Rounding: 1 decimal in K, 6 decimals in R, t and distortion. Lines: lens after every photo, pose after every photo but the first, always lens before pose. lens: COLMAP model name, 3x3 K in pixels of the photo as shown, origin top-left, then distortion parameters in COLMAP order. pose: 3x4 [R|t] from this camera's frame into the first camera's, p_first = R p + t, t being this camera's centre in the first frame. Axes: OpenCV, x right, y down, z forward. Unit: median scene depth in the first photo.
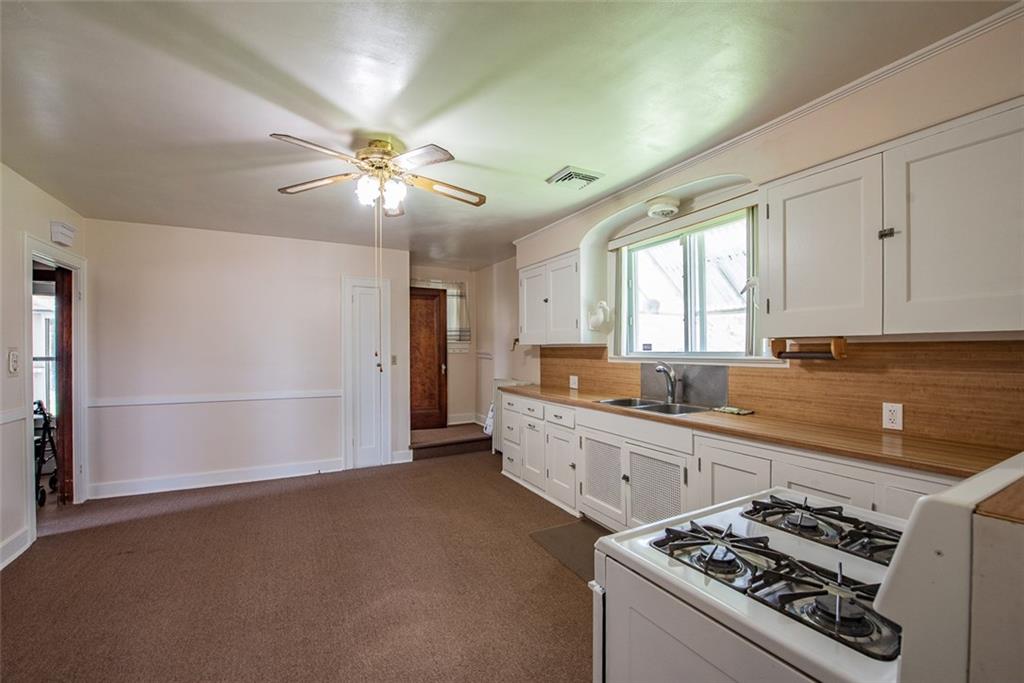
lens RADIAL K [[420.1, 0, 511.9], [0, 420.1, 346.3], [0, 0, 1]] dist [-0.000490, -0.000057]
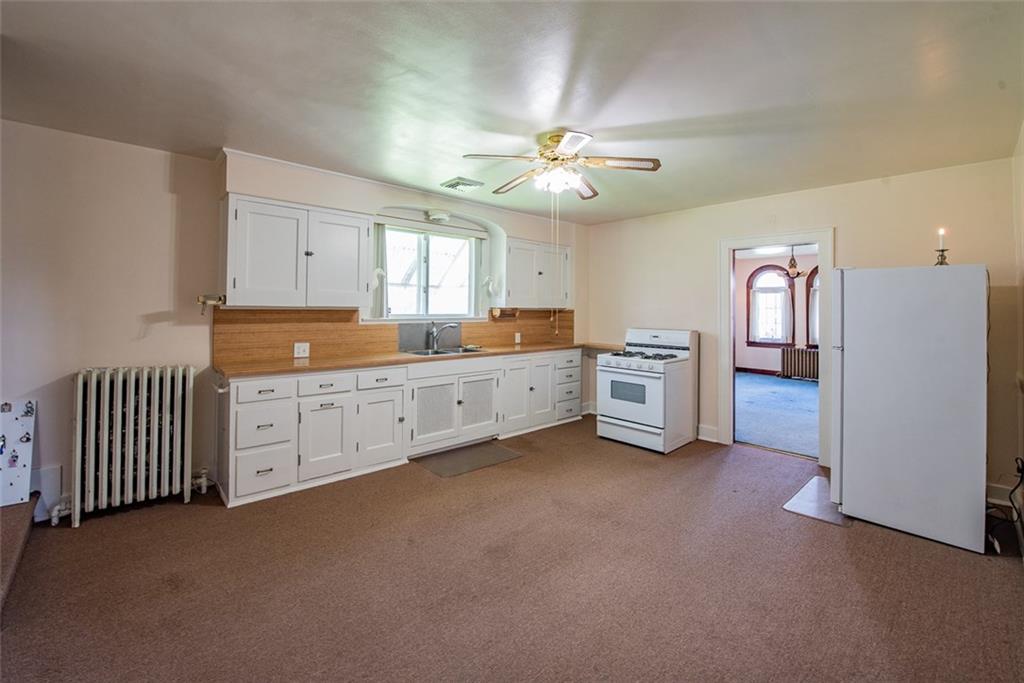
lens RADIAL K [[441.1, 0, 512.8], [0, 441.1, 305.4], [0, 0, 1]] dist [0.000175, -0.000006]
pose [[-0.229574, 0.009628, 0.973244, -1.076419], [-0.011933, 0.999848, -0.012706, -0.000044], [-0.973218, -0.014530, -0.229424, 1.022550]]
